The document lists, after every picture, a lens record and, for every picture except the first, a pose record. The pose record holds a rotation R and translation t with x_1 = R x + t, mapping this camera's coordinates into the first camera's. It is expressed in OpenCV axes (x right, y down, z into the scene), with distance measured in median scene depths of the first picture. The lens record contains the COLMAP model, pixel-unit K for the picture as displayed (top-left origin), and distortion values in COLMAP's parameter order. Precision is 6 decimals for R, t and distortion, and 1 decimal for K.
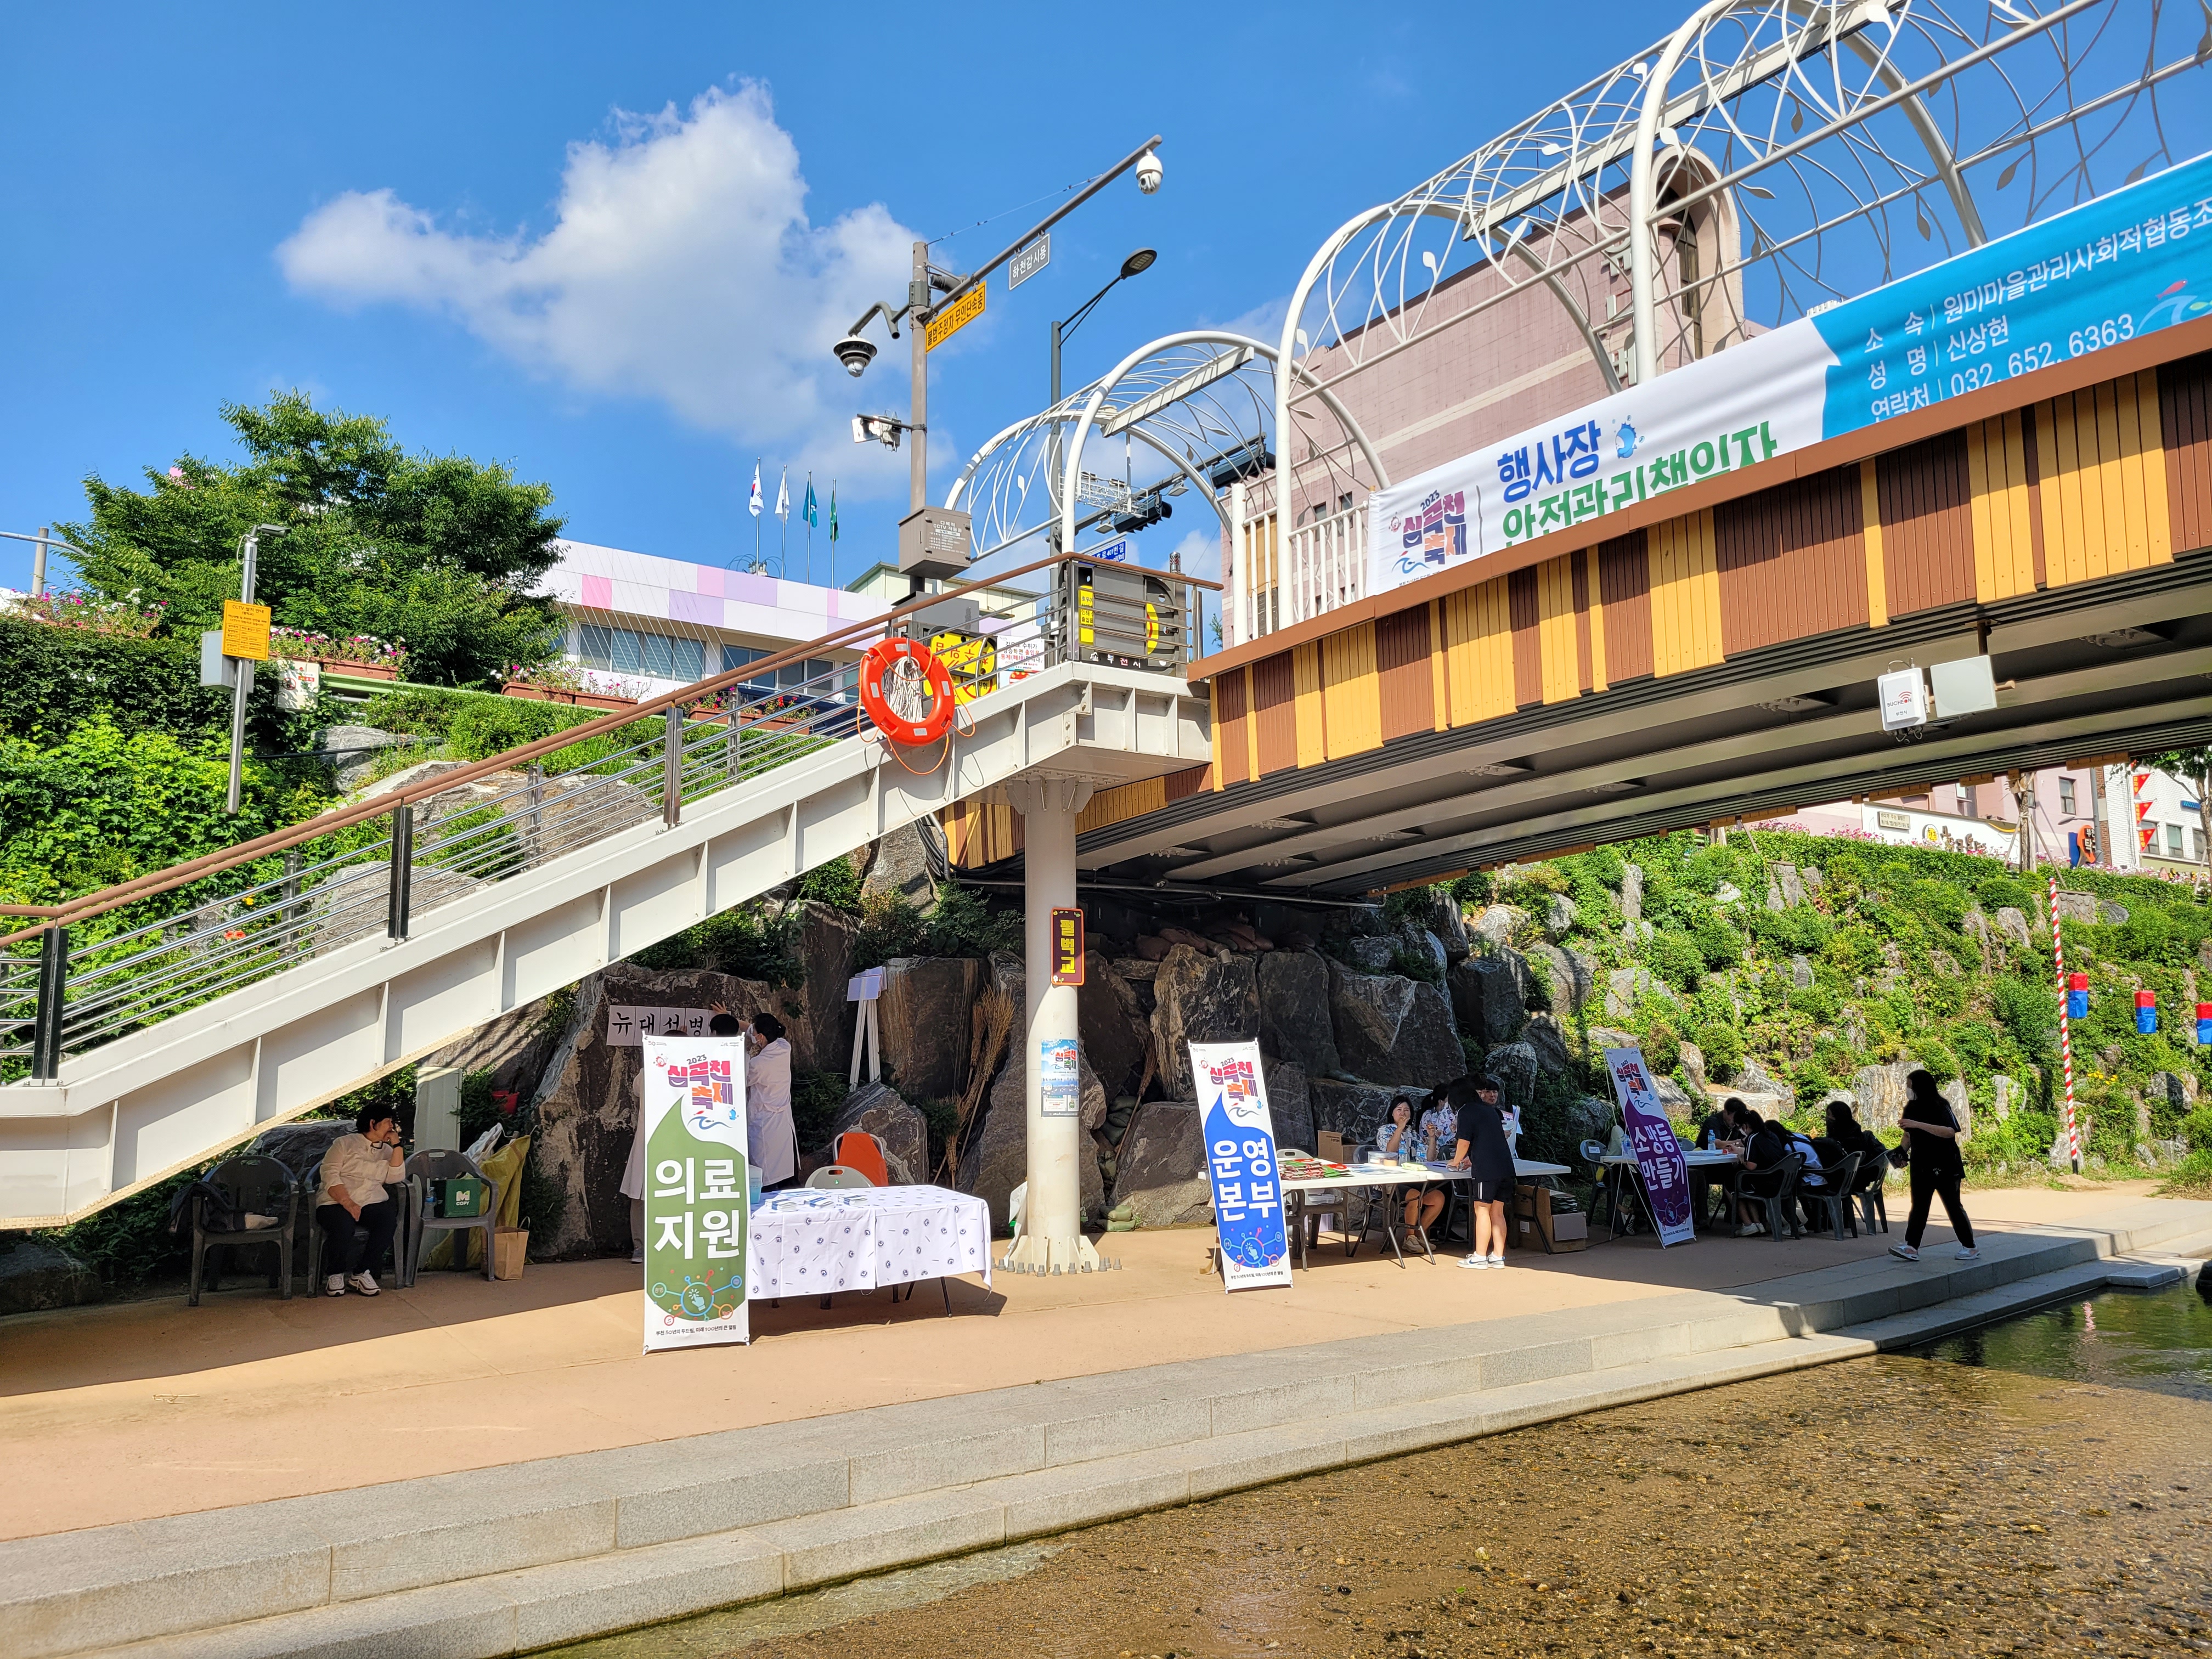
lens RADIAL K [[1669.8, 0, 1092.0], [0, 1669.8, 853.8], [0, 0, 1]] dist [0.044482, -0.003363]
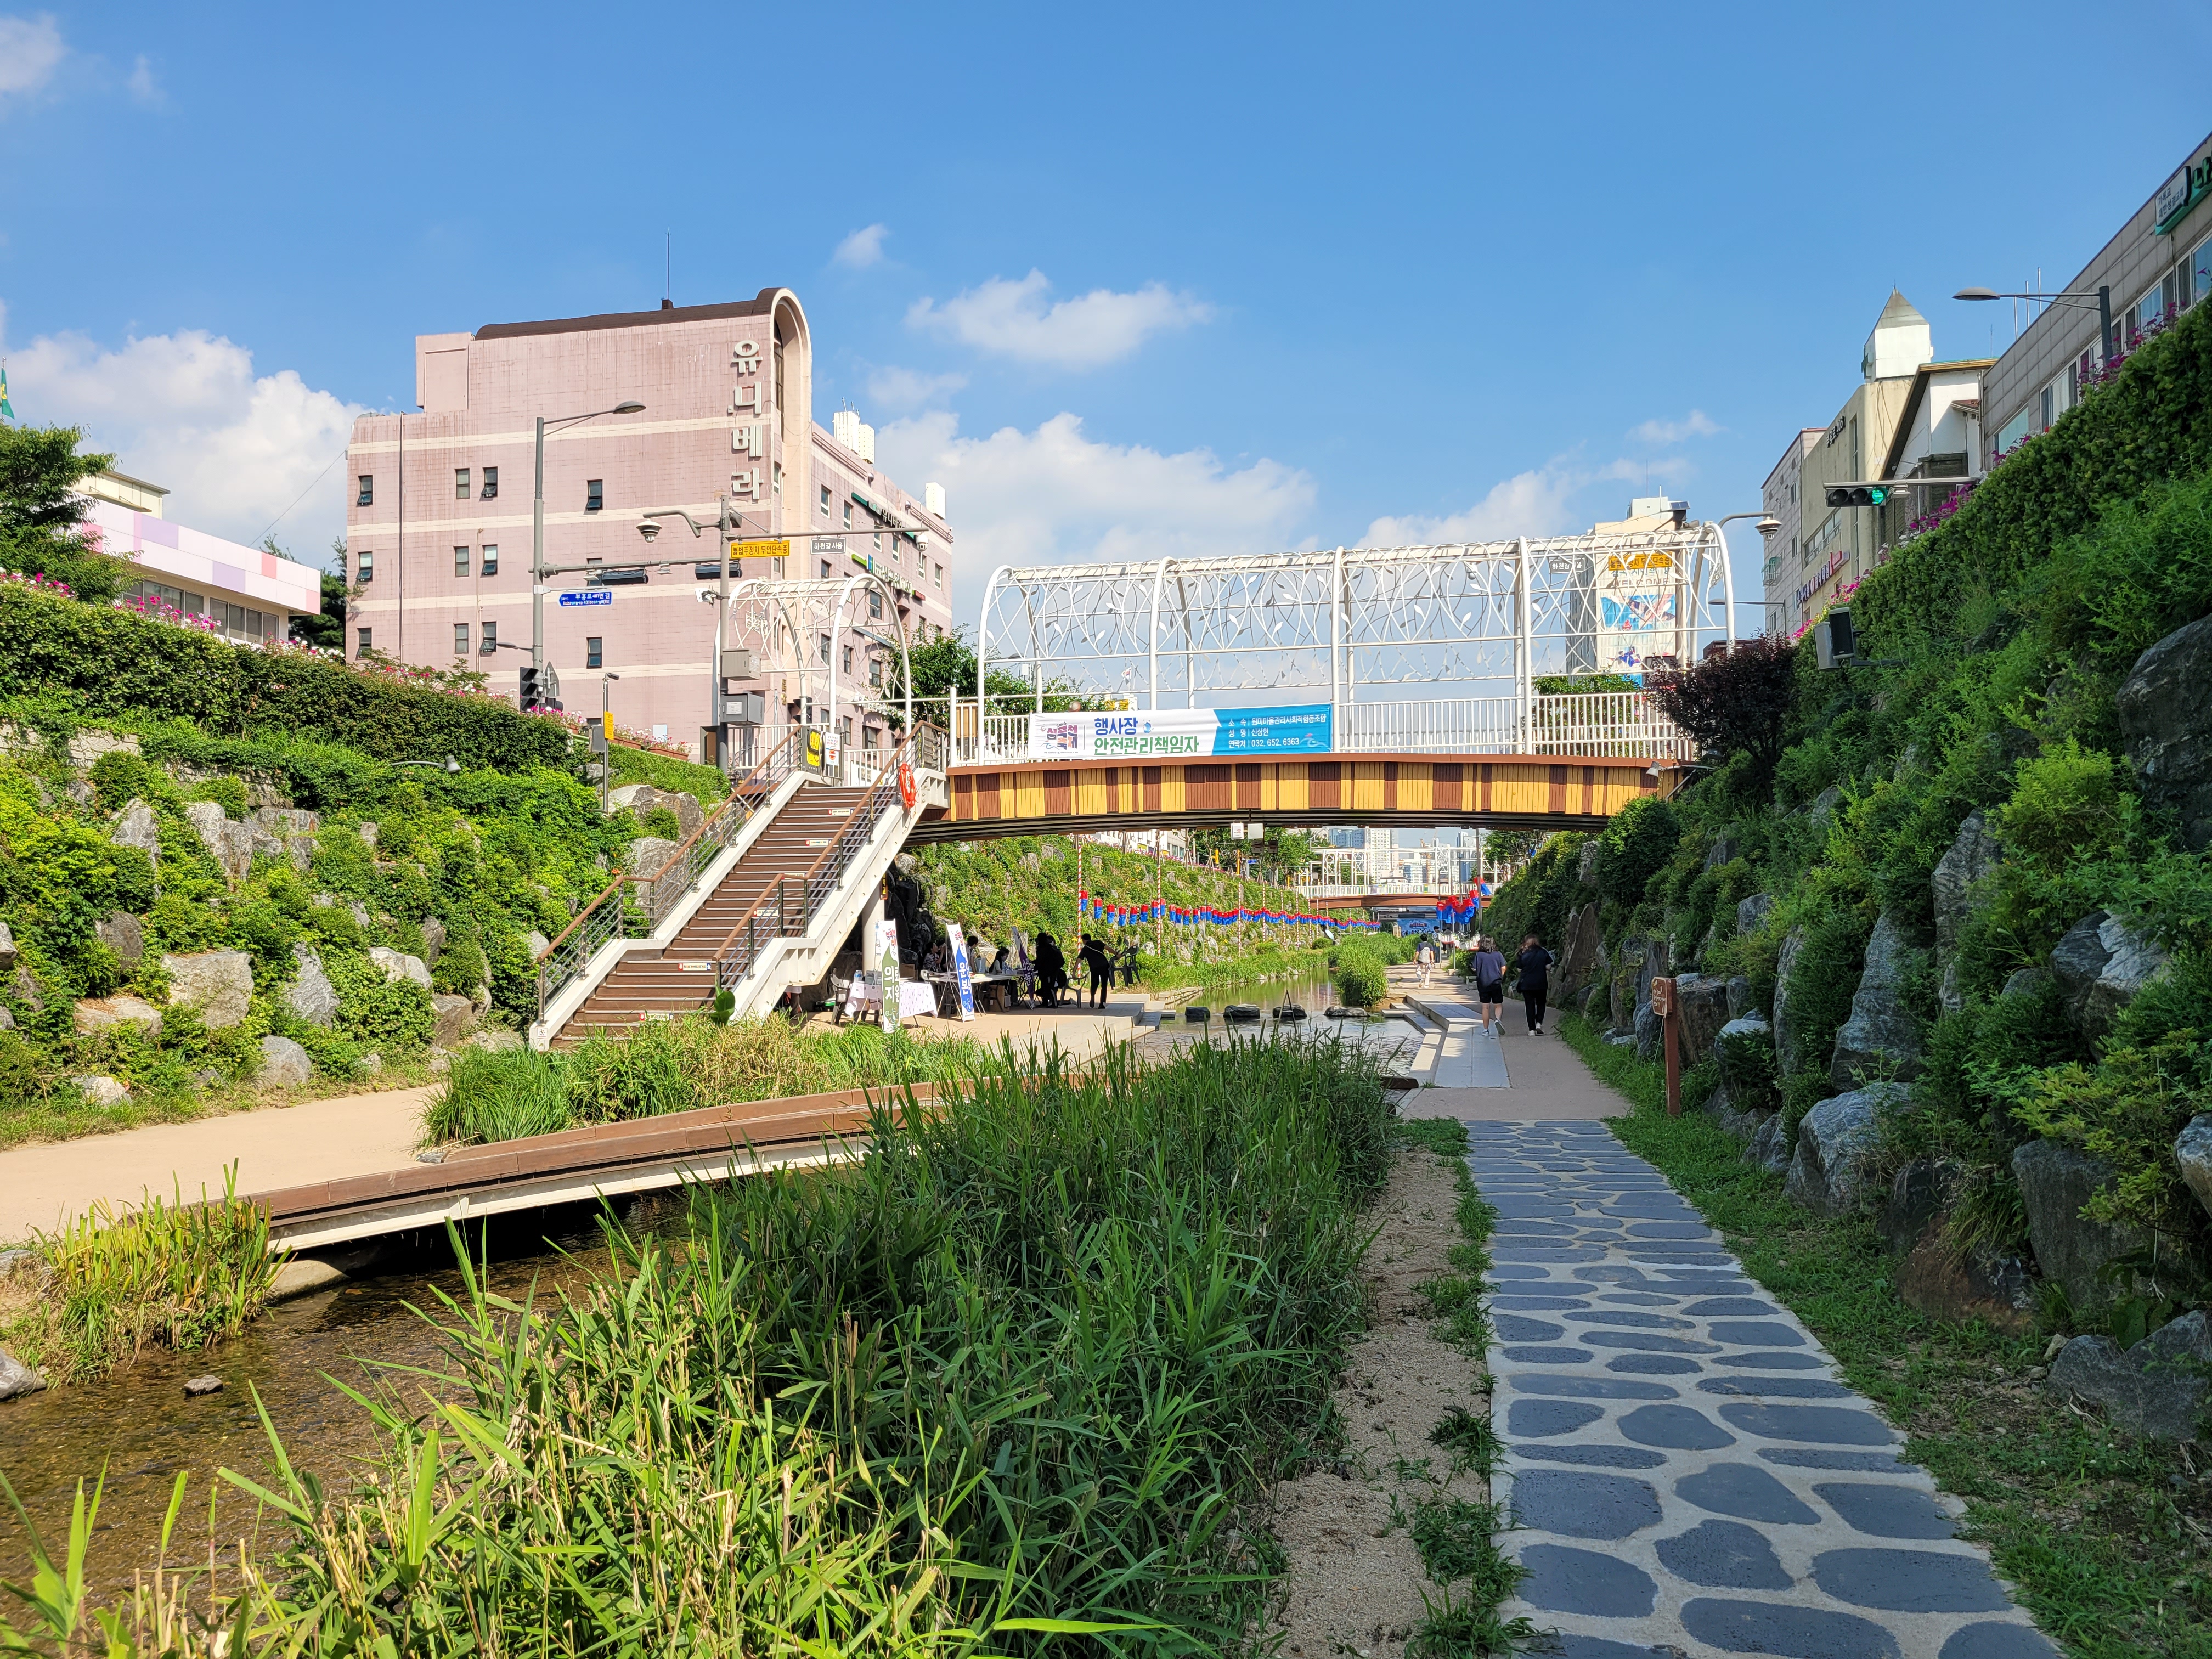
lens RADIAL K [[1669.8, 0, 1109.9], [0, 1669.8, 835.6], [0, 0, 1]] dist [0.044482, -0.003363]
pose [[0.730603, 0.045347, 0.681295, -1.522773], [-0.091987, 0.995233, 0.032402, -0.125872], [-0.676578, -0.086343, 0.731292, -0.998689]]
